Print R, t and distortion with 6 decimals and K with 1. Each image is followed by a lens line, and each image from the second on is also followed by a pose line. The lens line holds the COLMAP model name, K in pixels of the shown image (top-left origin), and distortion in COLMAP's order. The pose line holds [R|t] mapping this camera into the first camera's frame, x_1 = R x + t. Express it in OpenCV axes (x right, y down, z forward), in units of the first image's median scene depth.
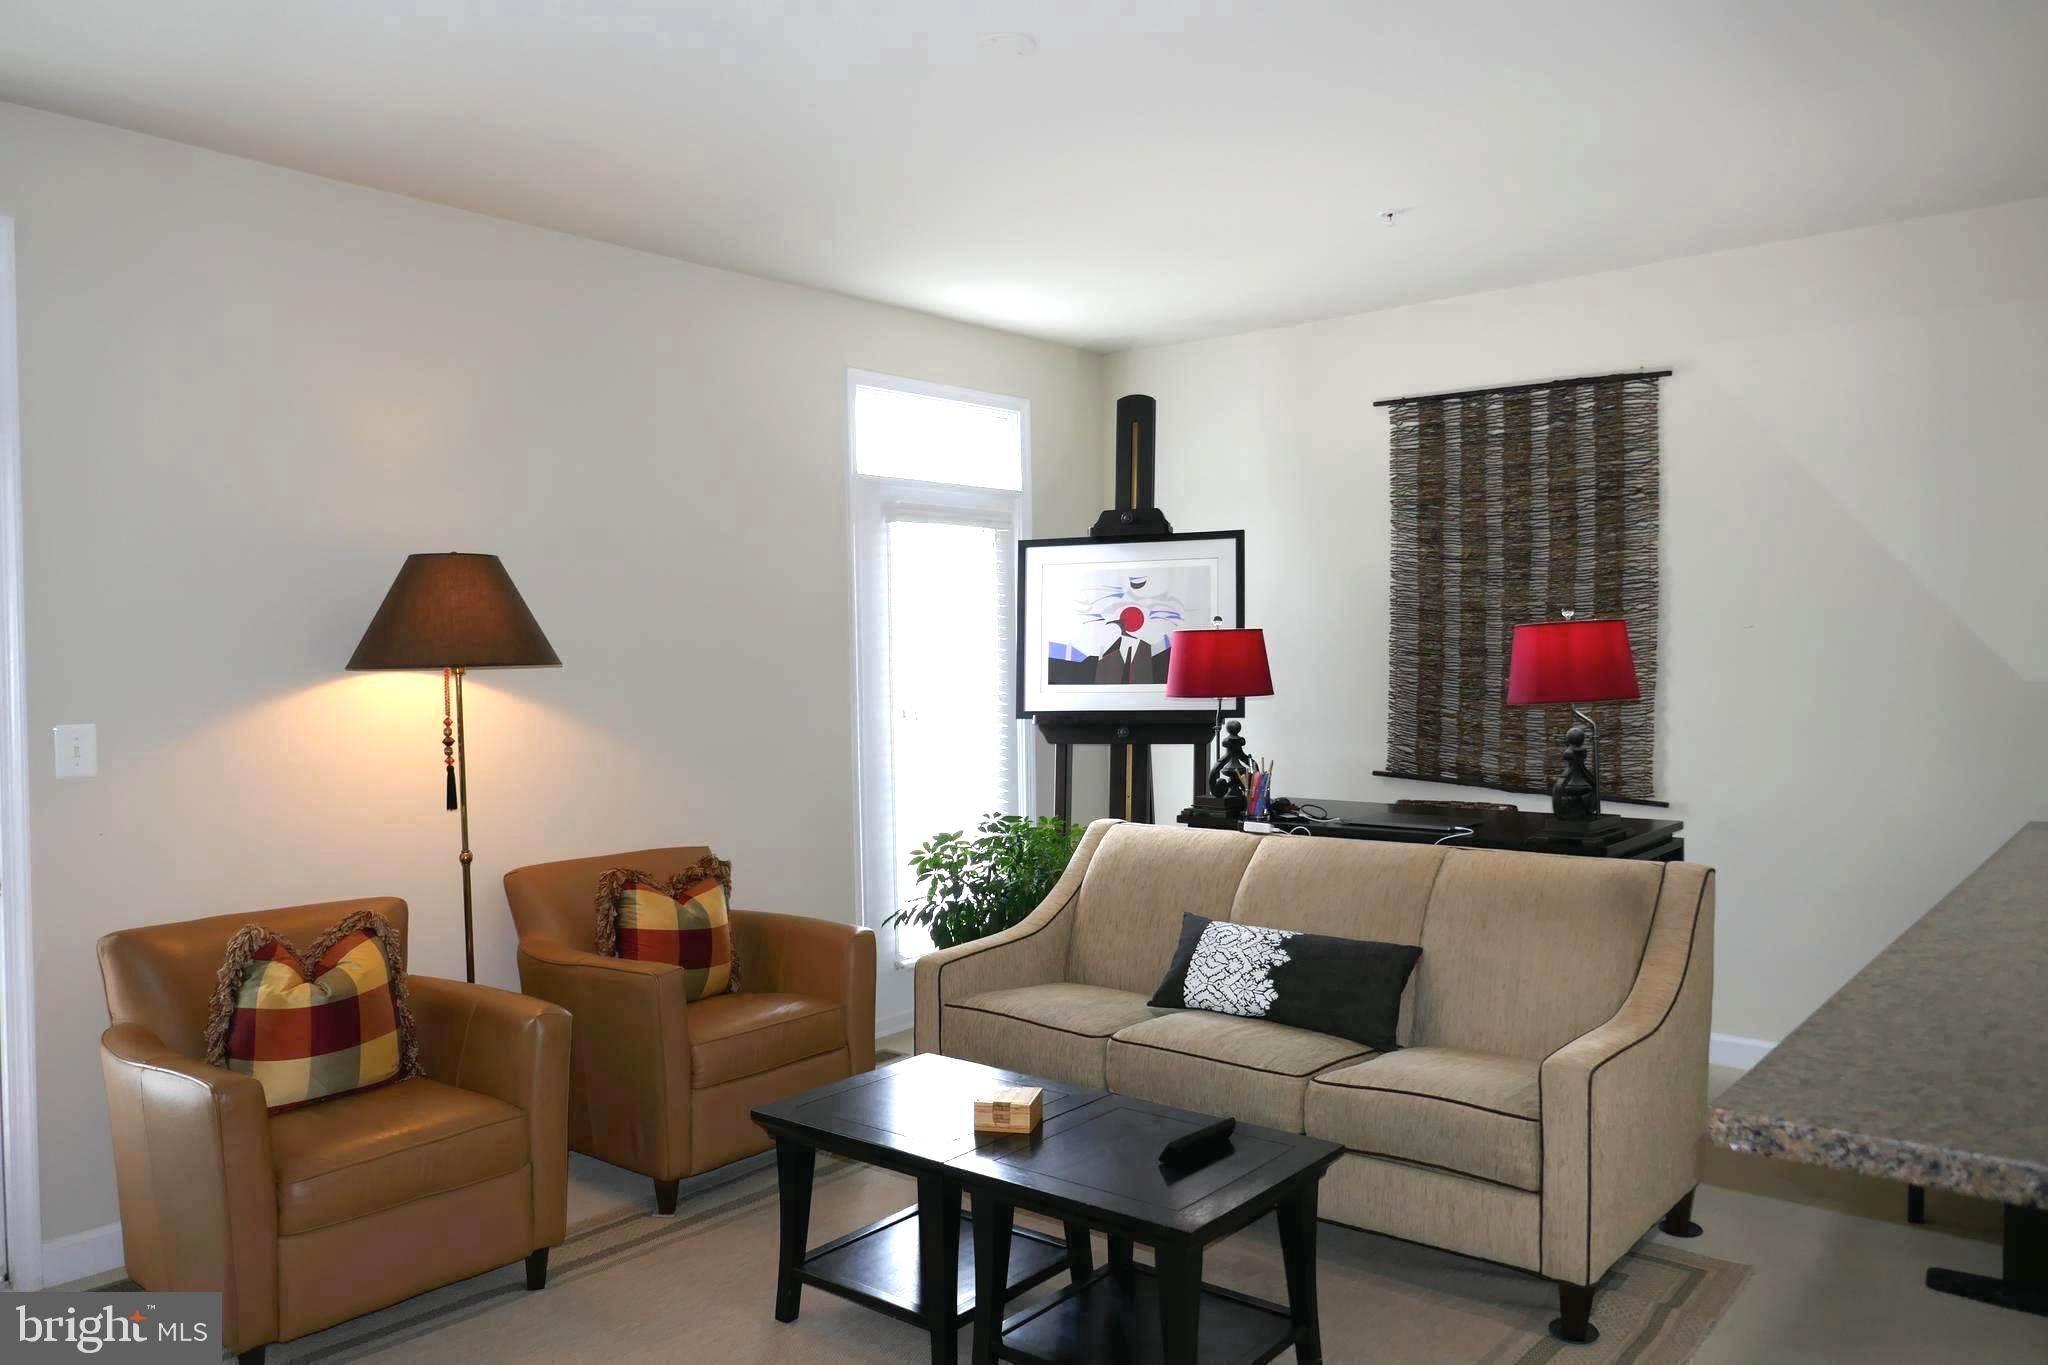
lens RADIAL K [[1479.7, 0, 1025.1], [0, 1479.7, 689.0], [0, 0, 1]] dist [-0.015065, 0.004640]
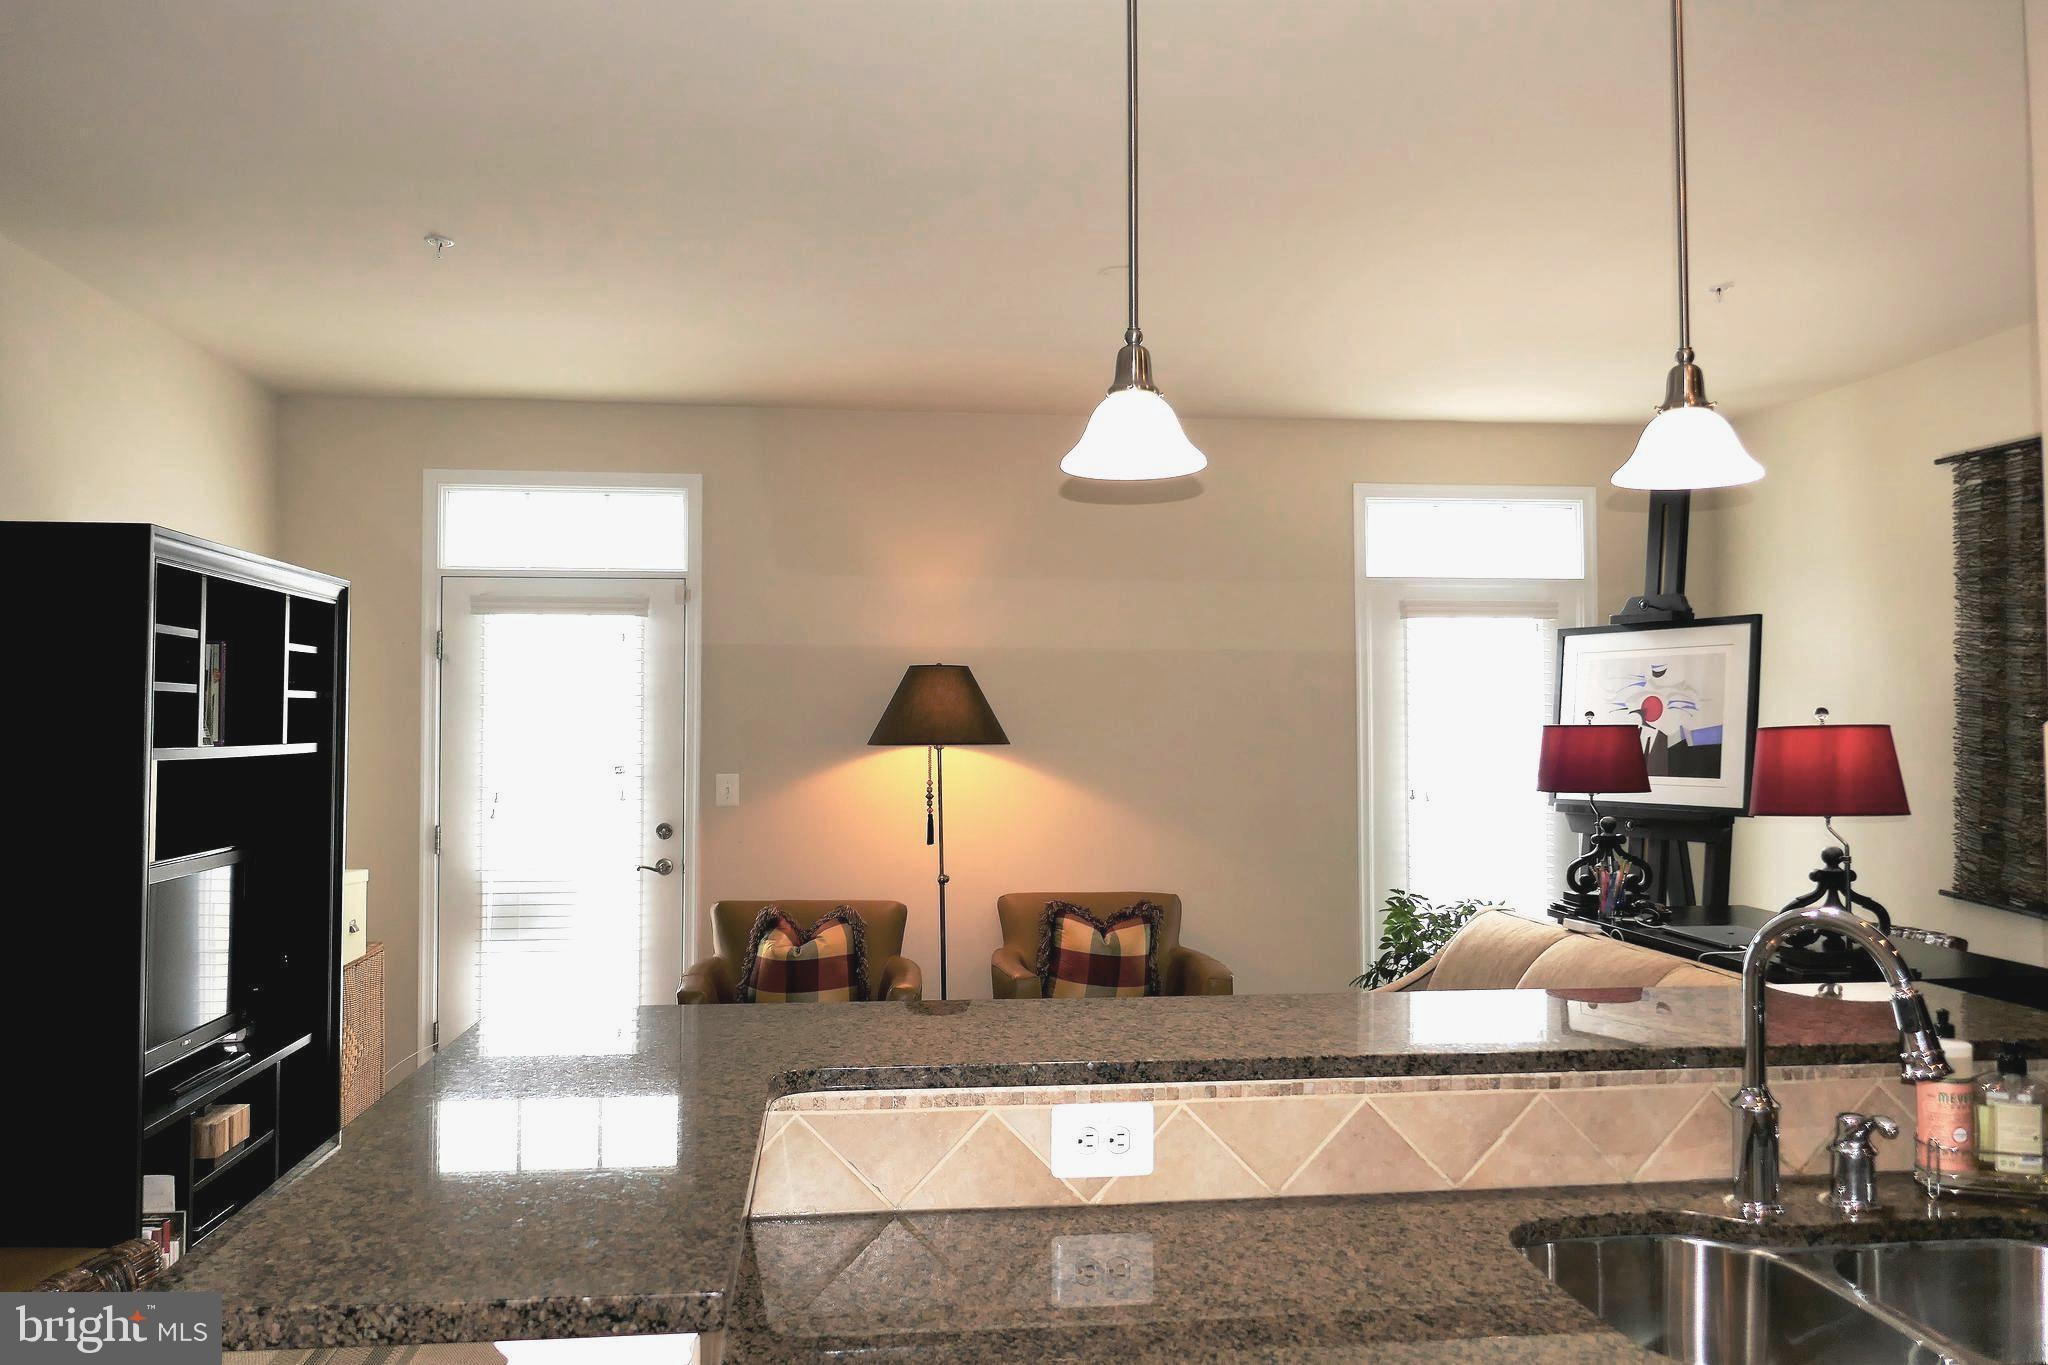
lens RADIAL K [[1479.7, 0, 1022.0], [0, 1479.7, 683.1], [0, 0, 1]] dist [-0.015065, 0.004640]
pose [[0.718952, -0.001573, -0.695058, 0.461006], [-0.030305, 0.998976, -0.033607, -0.019541], [0.694398, 0.045226, 0.718168, 0.019860]]
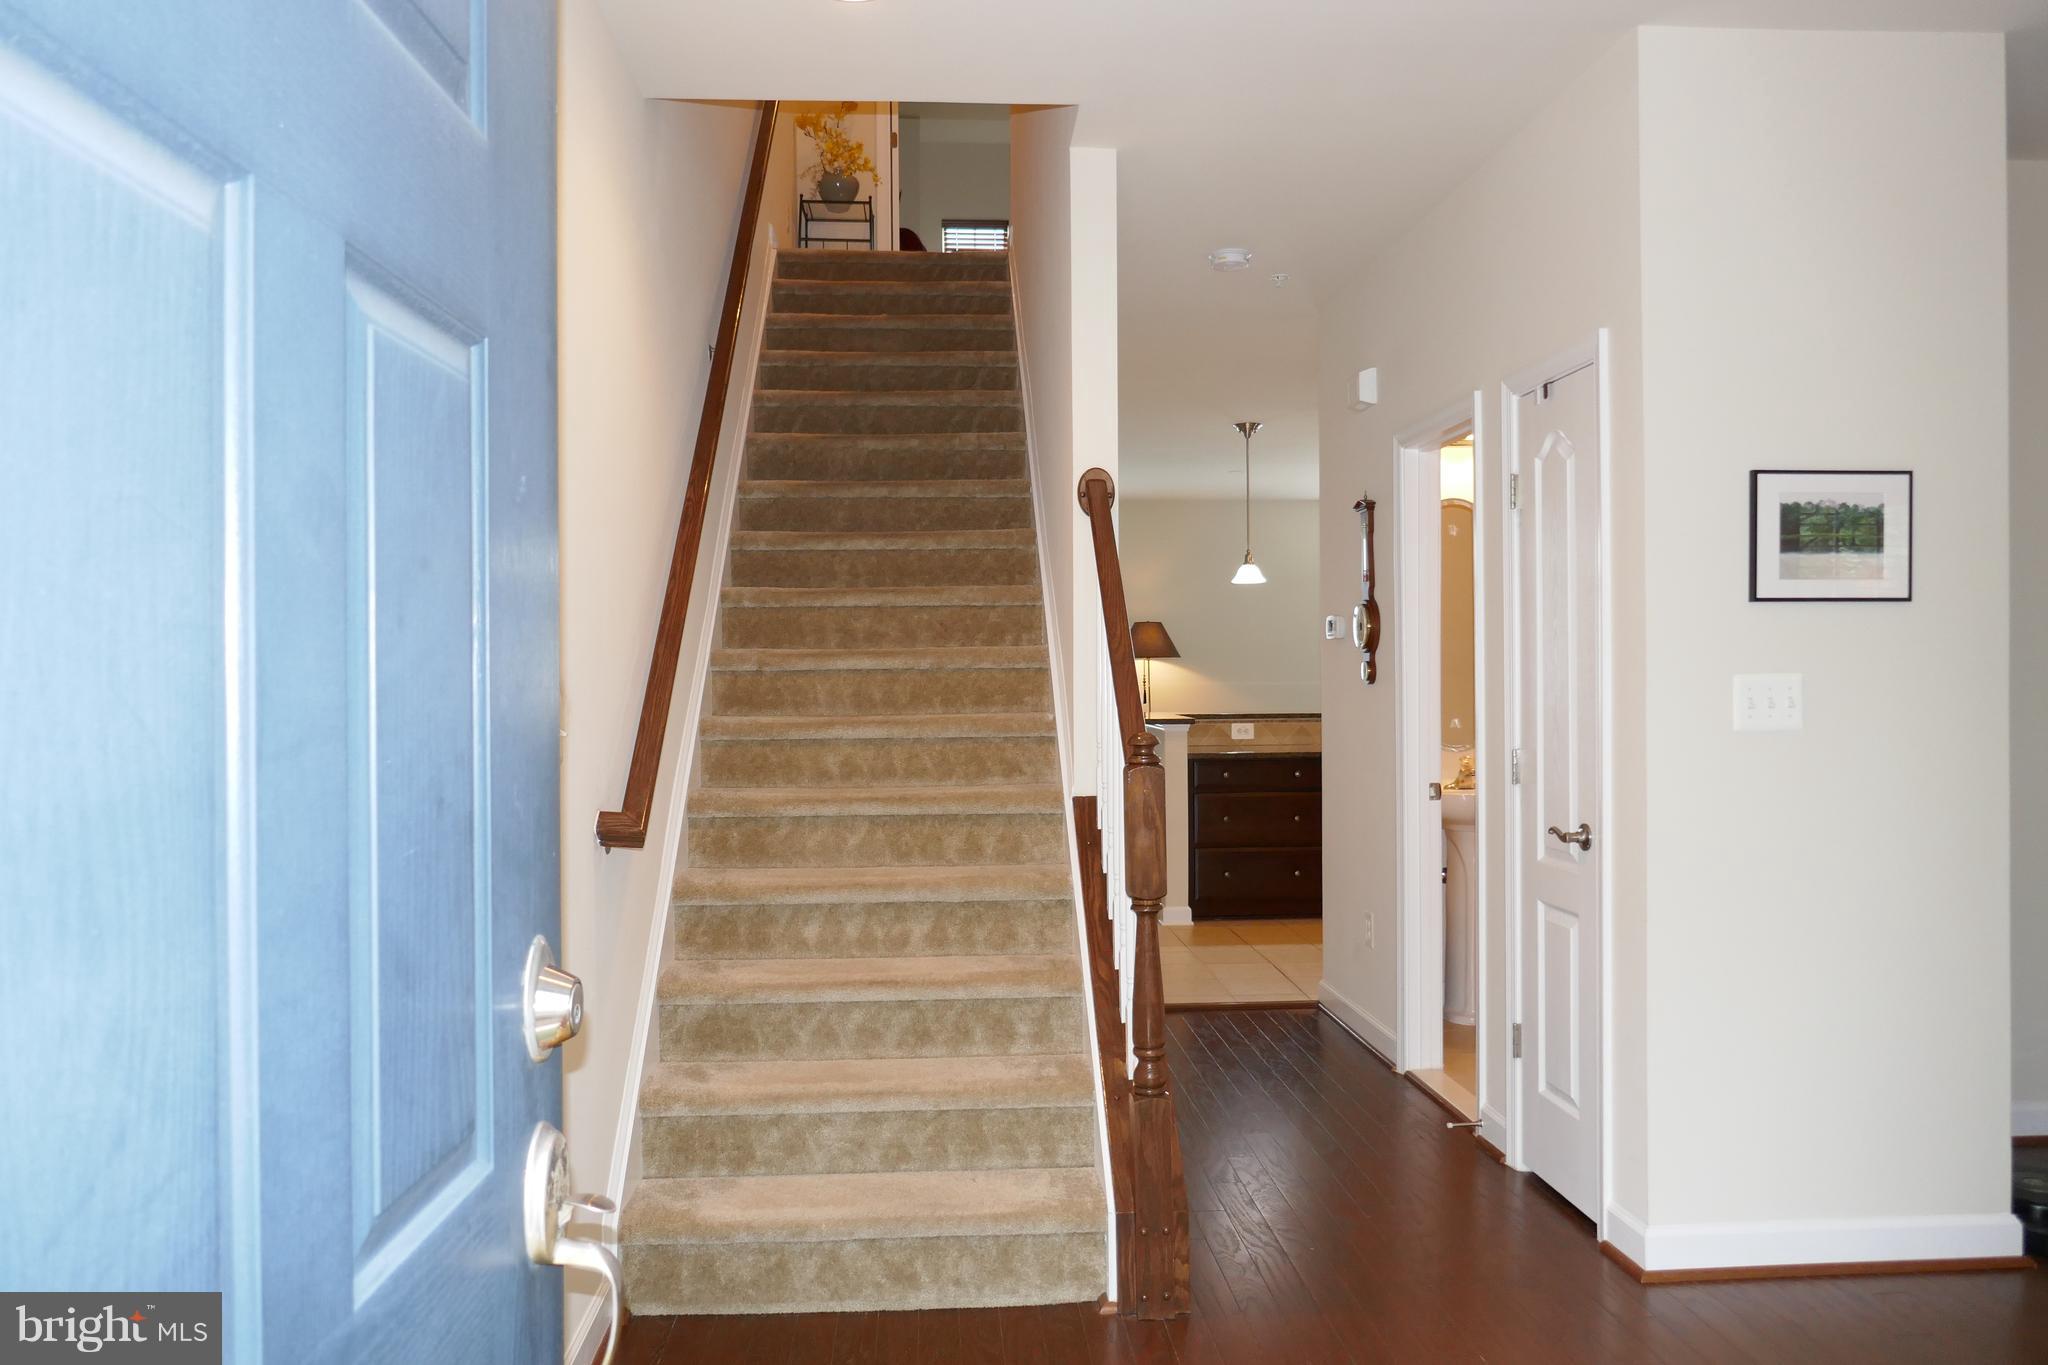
lens RADIAL K [[1479.7, 0, 1022.1], [0, 1479.7, 684.4], [0, 0, 1]] dist [-0.015065, 0.004640]
pose [[0.681755, 0.018756, -0.731340, 1.185434], [-0.018676, 0.999792, 0.008231, 0.013639], [0.731342, 0.008047, 0.681963, -0.910800]]
